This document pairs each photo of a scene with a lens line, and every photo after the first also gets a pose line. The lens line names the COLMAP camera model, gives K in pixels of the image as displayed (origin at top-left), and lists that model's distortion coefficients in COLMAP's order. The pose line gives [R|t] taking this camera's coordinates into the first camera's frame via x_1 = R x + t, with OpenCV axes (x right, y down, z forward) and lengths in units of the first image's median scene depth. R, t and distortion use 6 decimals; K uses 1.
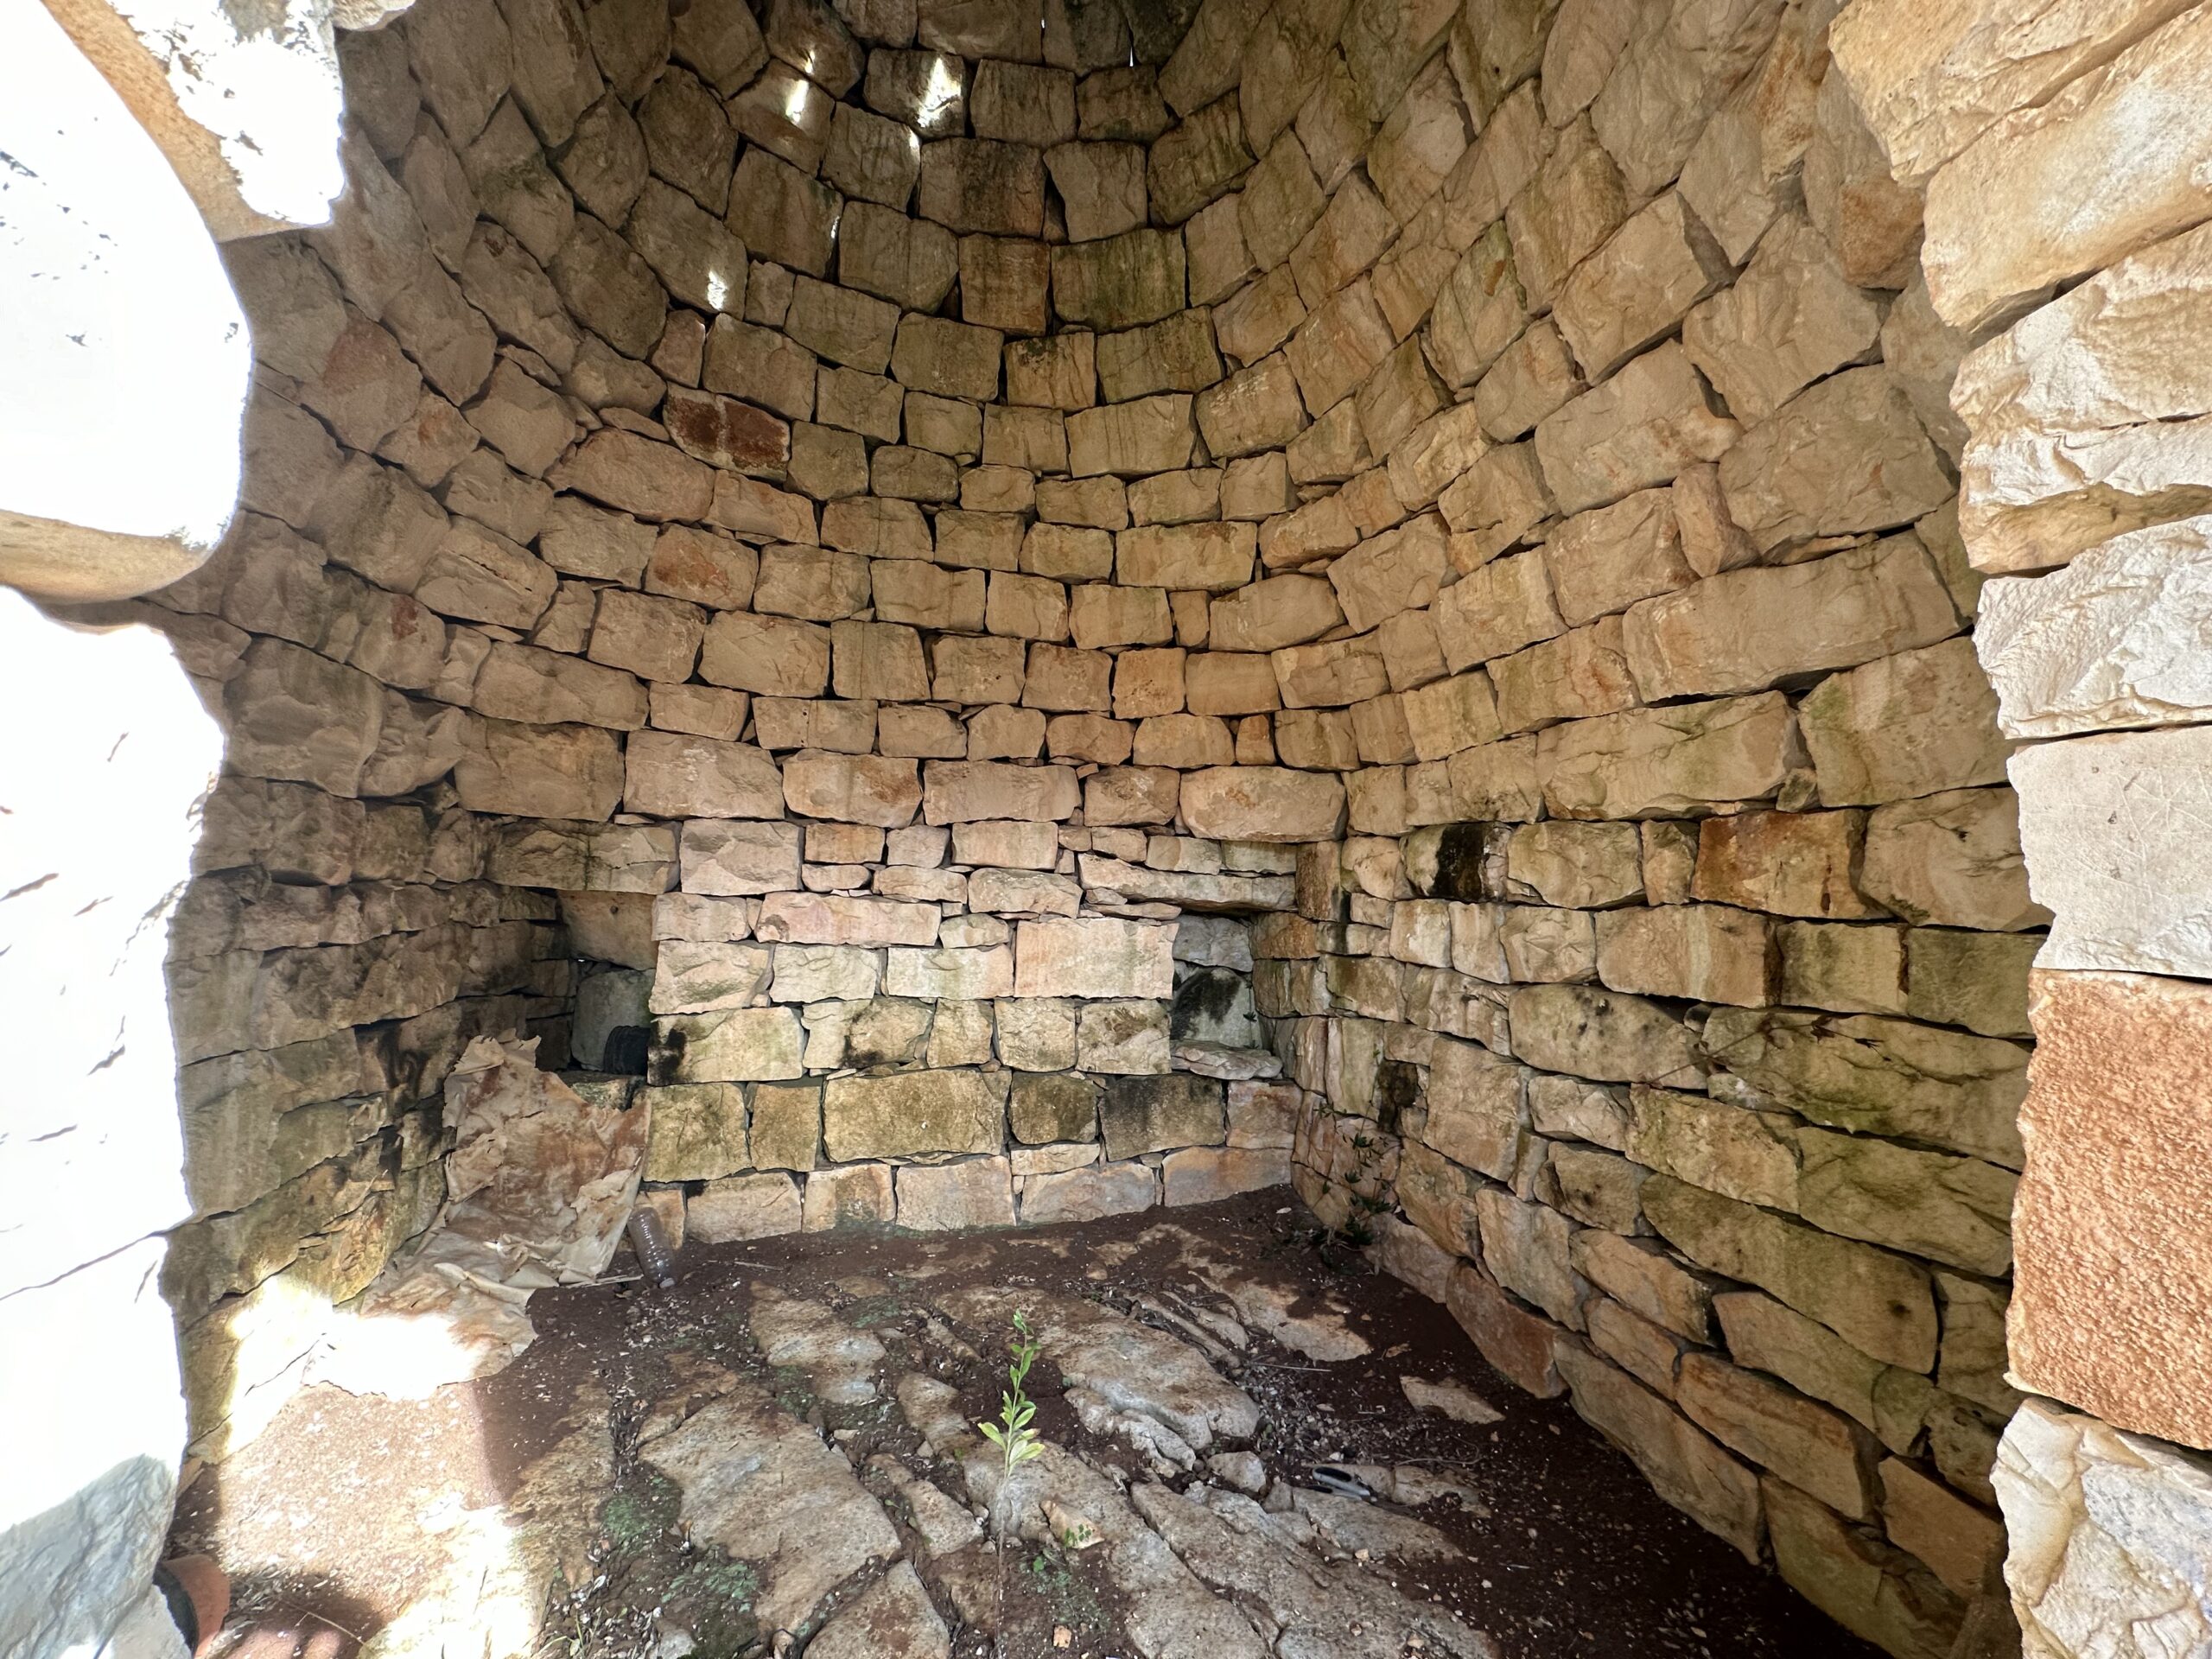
lens RADIAL K [[878.4, 0, 1112.9], [0, 878.4, 824.6], [0, 0, 1]] dist [-0.002305, 0.000502]
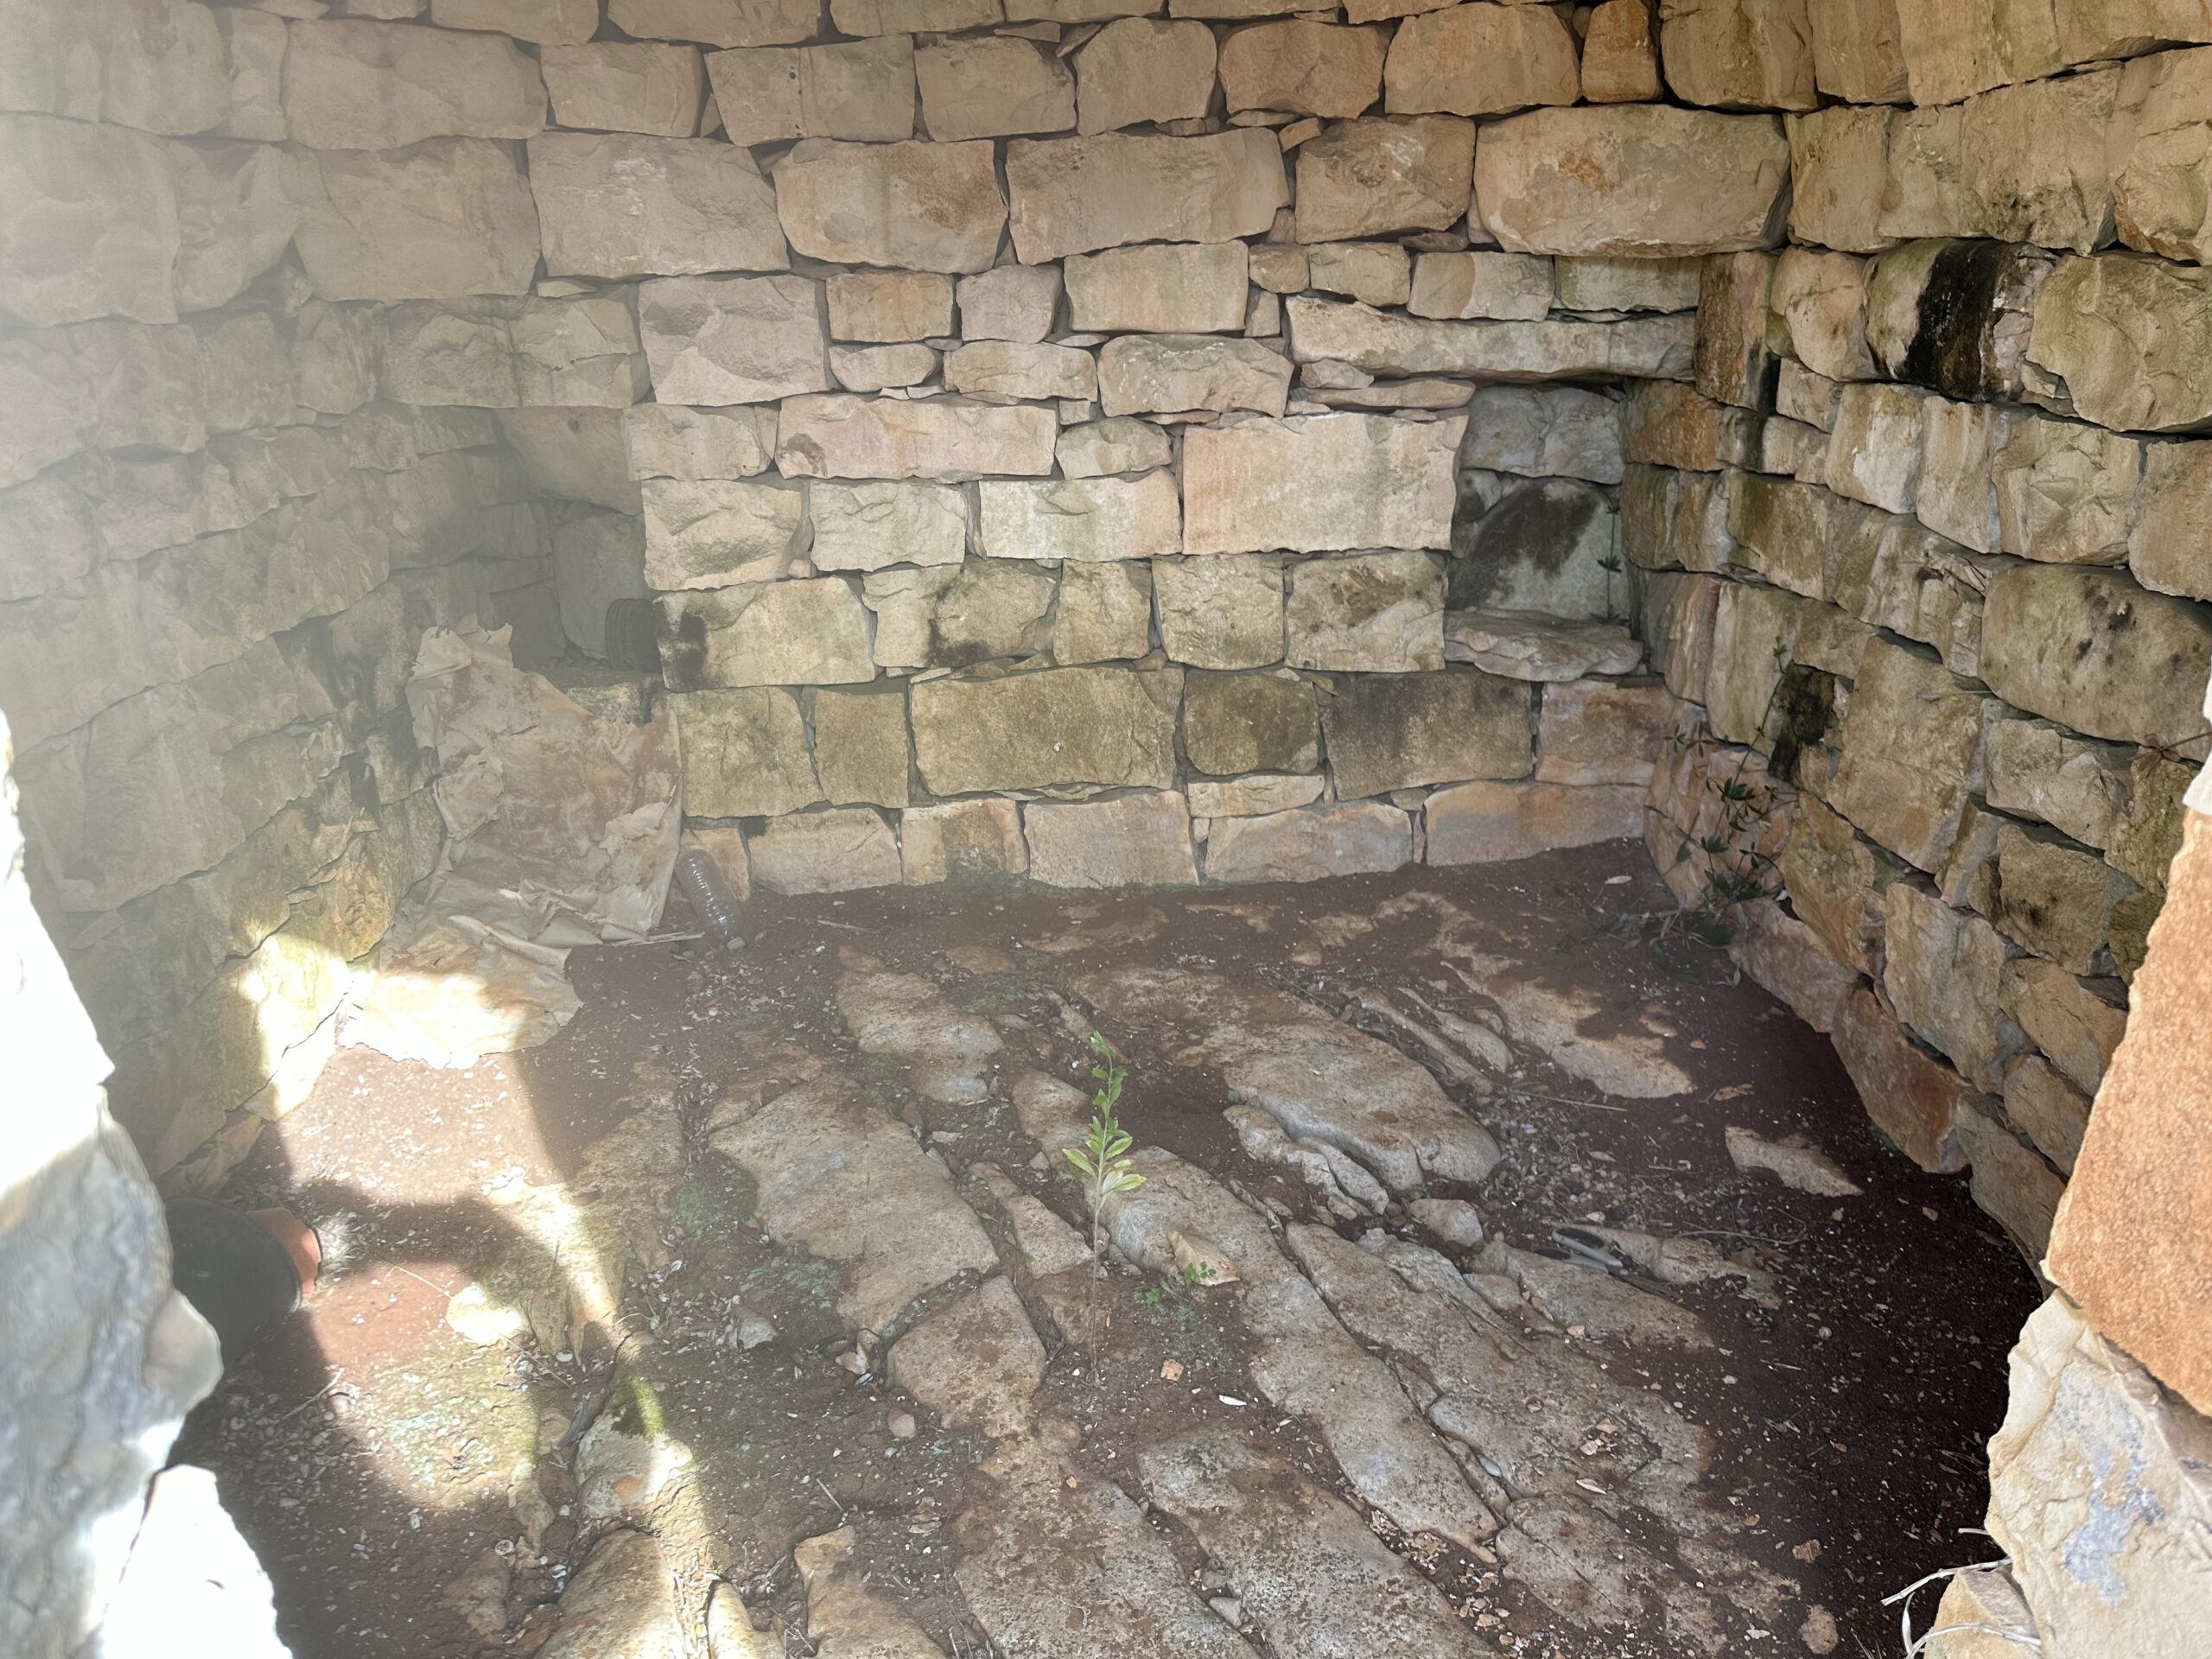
lens RADIAL K [[1549.0, 0, 1094.9], [0, 1549.0, 824.4], [0, 0, 1]] dist [0.089459, -0.103893]
pose [[0.970934, 0.026485, -0.237877, 0.122550], [0.073491, 0.912861, 0.401602, -0.096958], [0.227786, -0.407411, 0.884381, -0.081563]]
